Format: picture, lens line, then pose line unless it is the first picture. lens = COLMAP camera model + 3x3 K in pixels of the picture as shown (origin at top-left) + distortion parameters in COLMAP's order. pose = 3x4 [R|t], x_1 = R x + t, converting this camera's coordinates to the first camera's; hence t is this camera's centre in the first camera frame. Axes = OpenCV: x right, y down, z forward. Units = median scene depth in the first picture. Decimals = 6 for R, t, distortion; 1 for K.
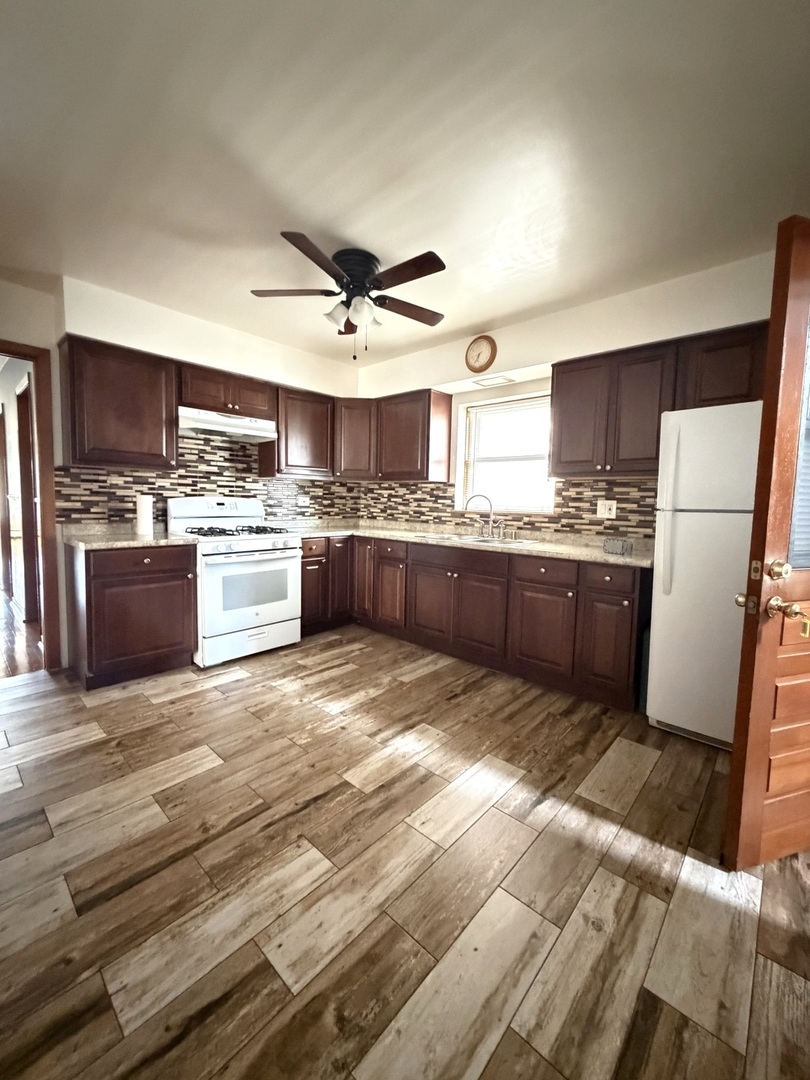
lens RADIAL K [[431.4, 0, 406.4], [0, 431.4, 533.5], [0, 0, 1]] dist [0.000618, 0.000468]
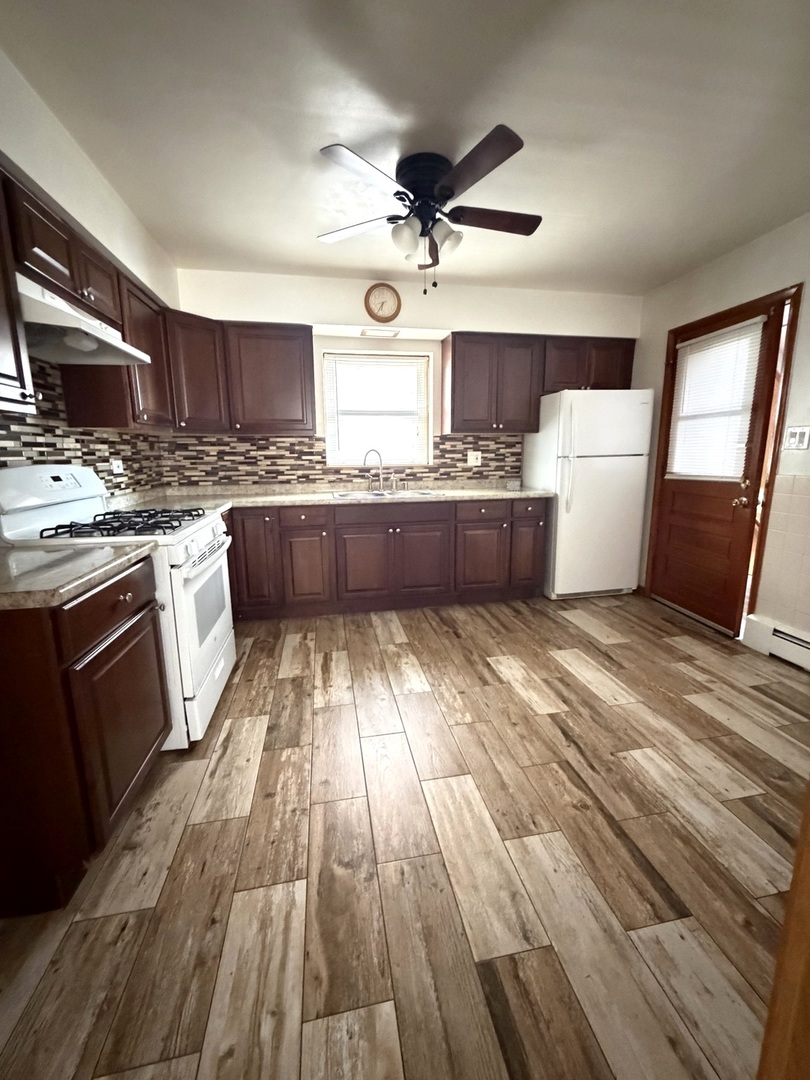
lens RADIAL K [[431.4, 0, 406.4], [0, 431.4, 533.5], [0, 0, 1]] dist [0.000618, 0.000468]
pose [[0.599005, -0.176462, 0.781060, -0.690877], [0.087171, 0.983989, 0.155456, -0.053846], [-0.795986, -0.025033, 0.604797, 0.380328]]
